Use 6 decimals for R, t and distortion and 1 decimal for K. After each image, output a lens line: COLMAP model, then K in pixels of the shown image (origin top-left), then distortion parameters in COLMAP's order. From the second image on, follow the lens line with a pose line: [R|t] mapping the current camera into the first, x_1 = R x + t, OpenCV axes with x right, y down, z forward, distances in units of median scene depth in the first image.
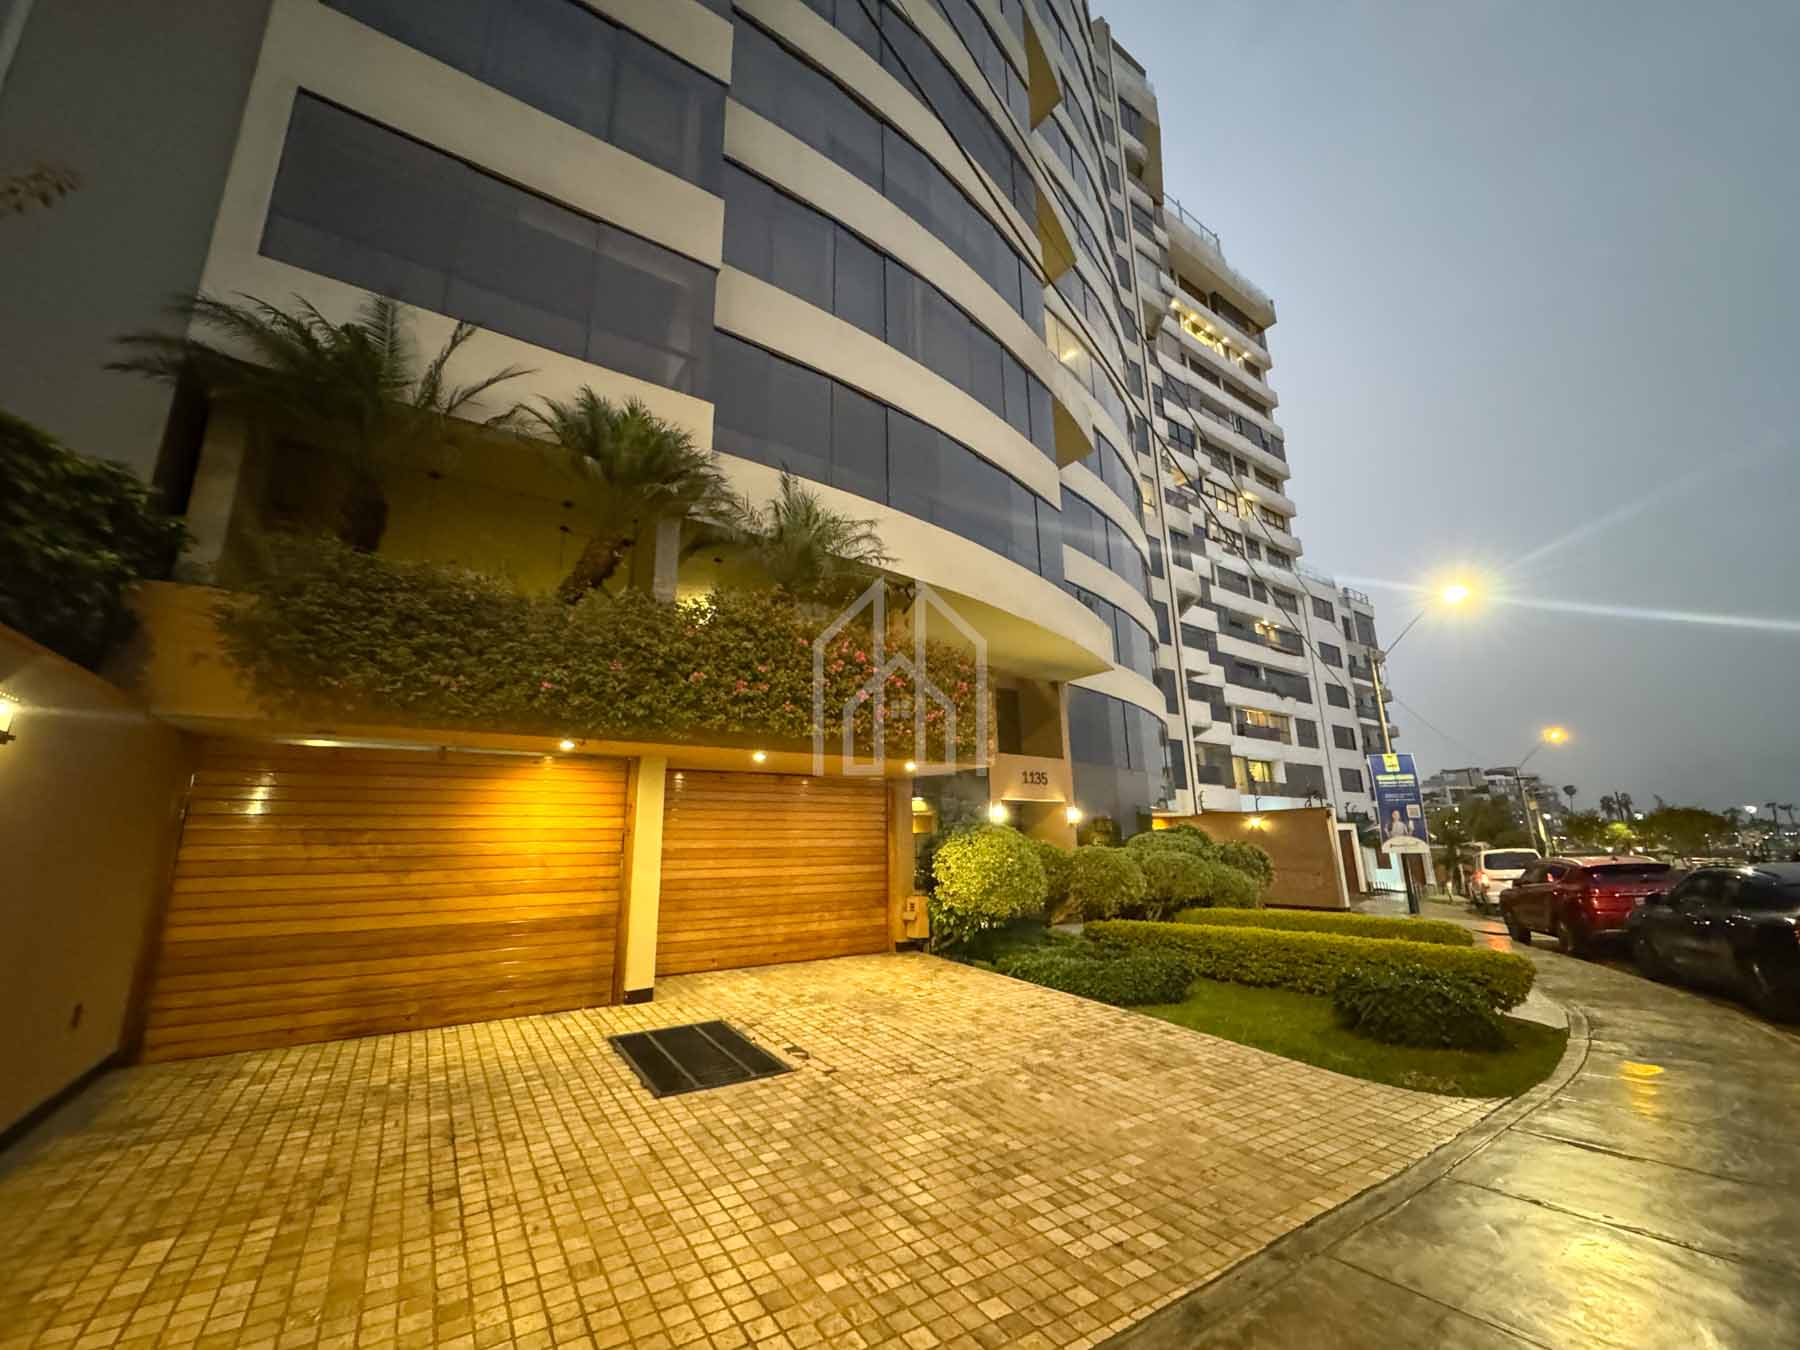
lens RADIAL K [[715.4, 0, 899.0], [0, 715.4, 671.6], [0, 0, 1]] dist [-0.001768, 0.000094]
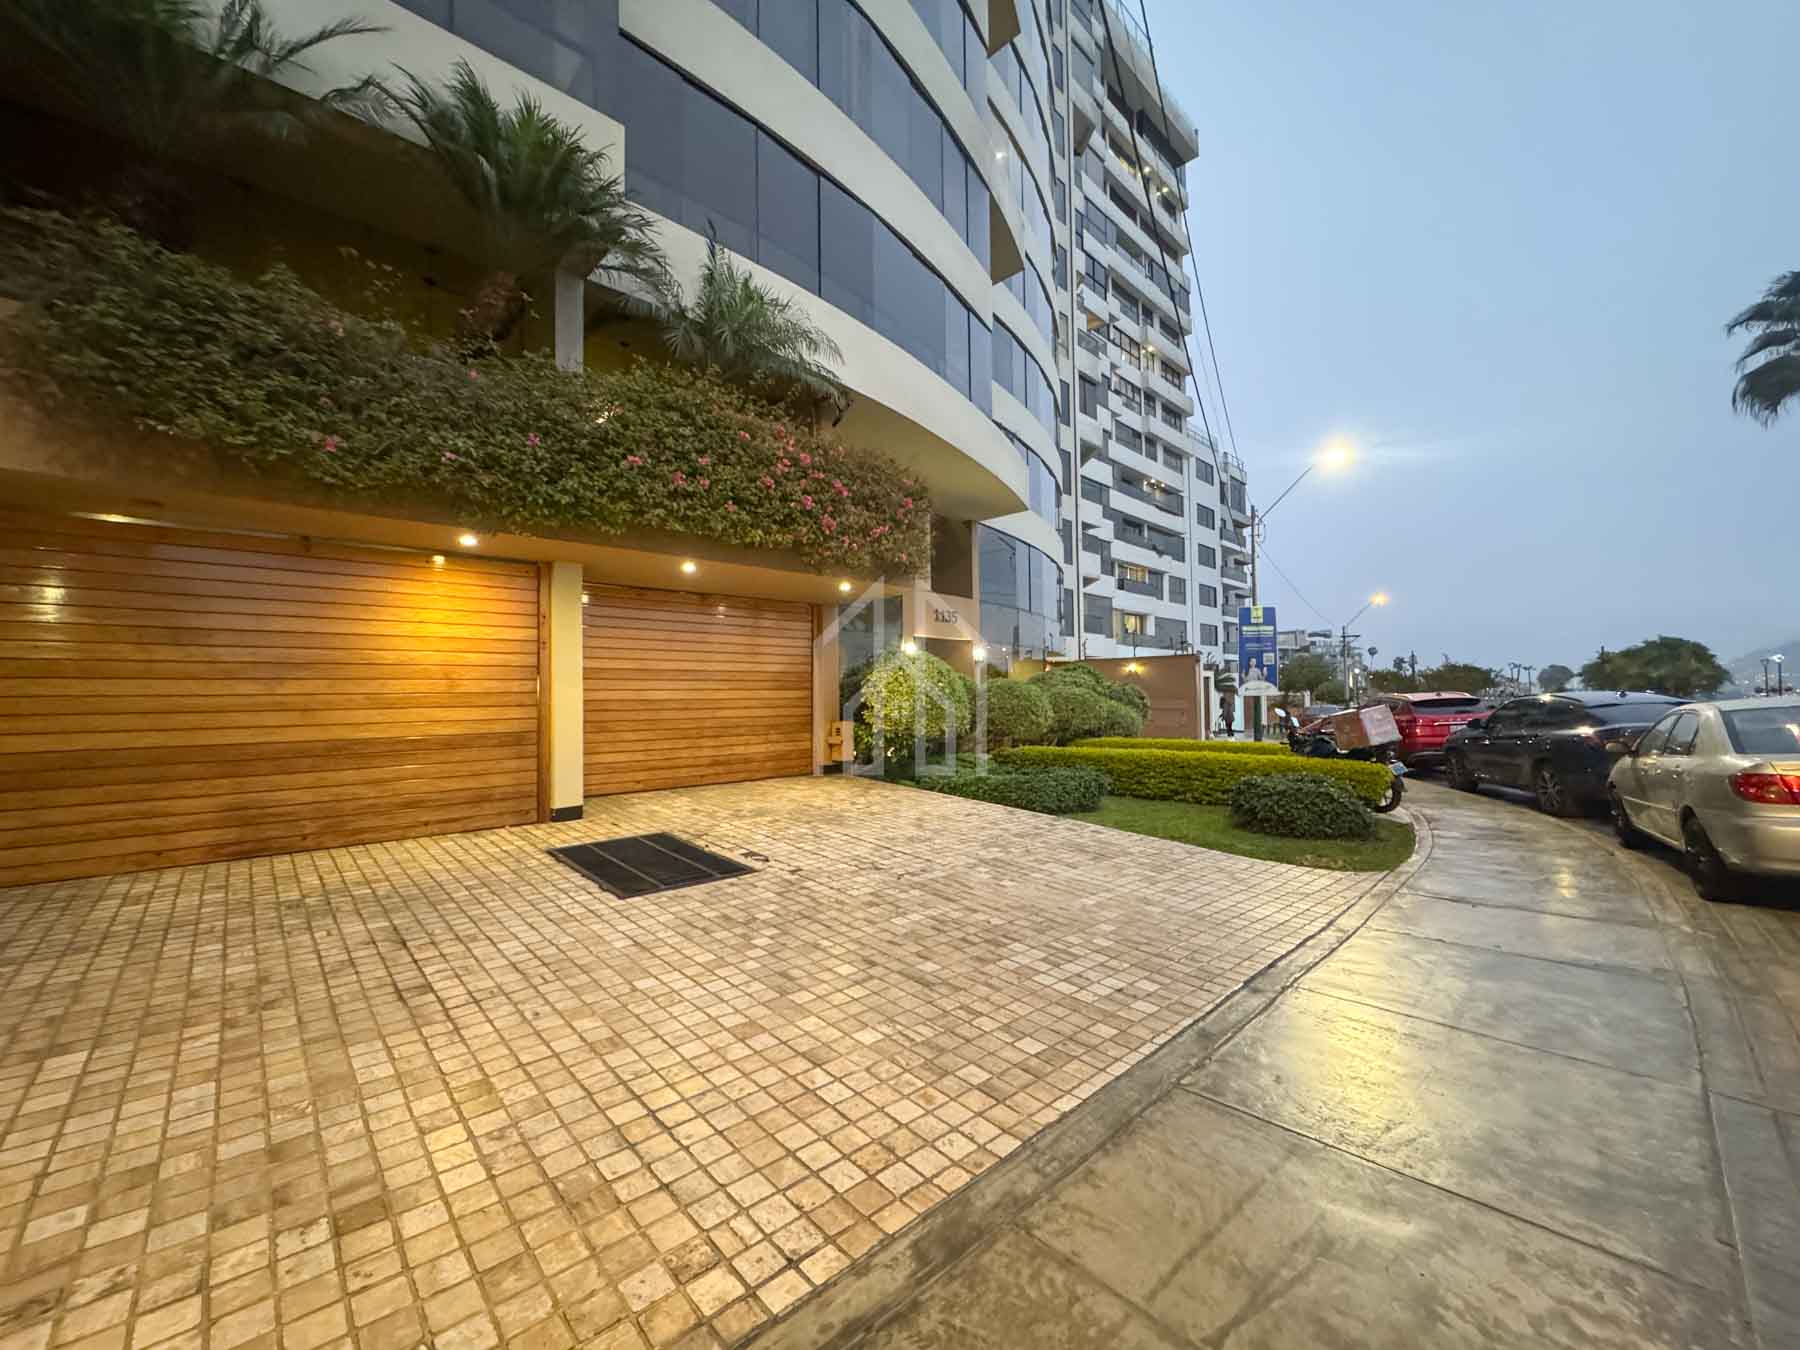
lens RADIAL K [[715.9, 0, 899.5], [0, 715.9, 671.1], [0, 0, 1]] dist [-0.002559, 0.000274]
pose [[0.986245, 0.011509, 0.164891, -0.100200], [-0.044805, 0.978839, 0.199668, 0.067077], [-0.159104, -0.204309, 0.965890, 0.057375]]
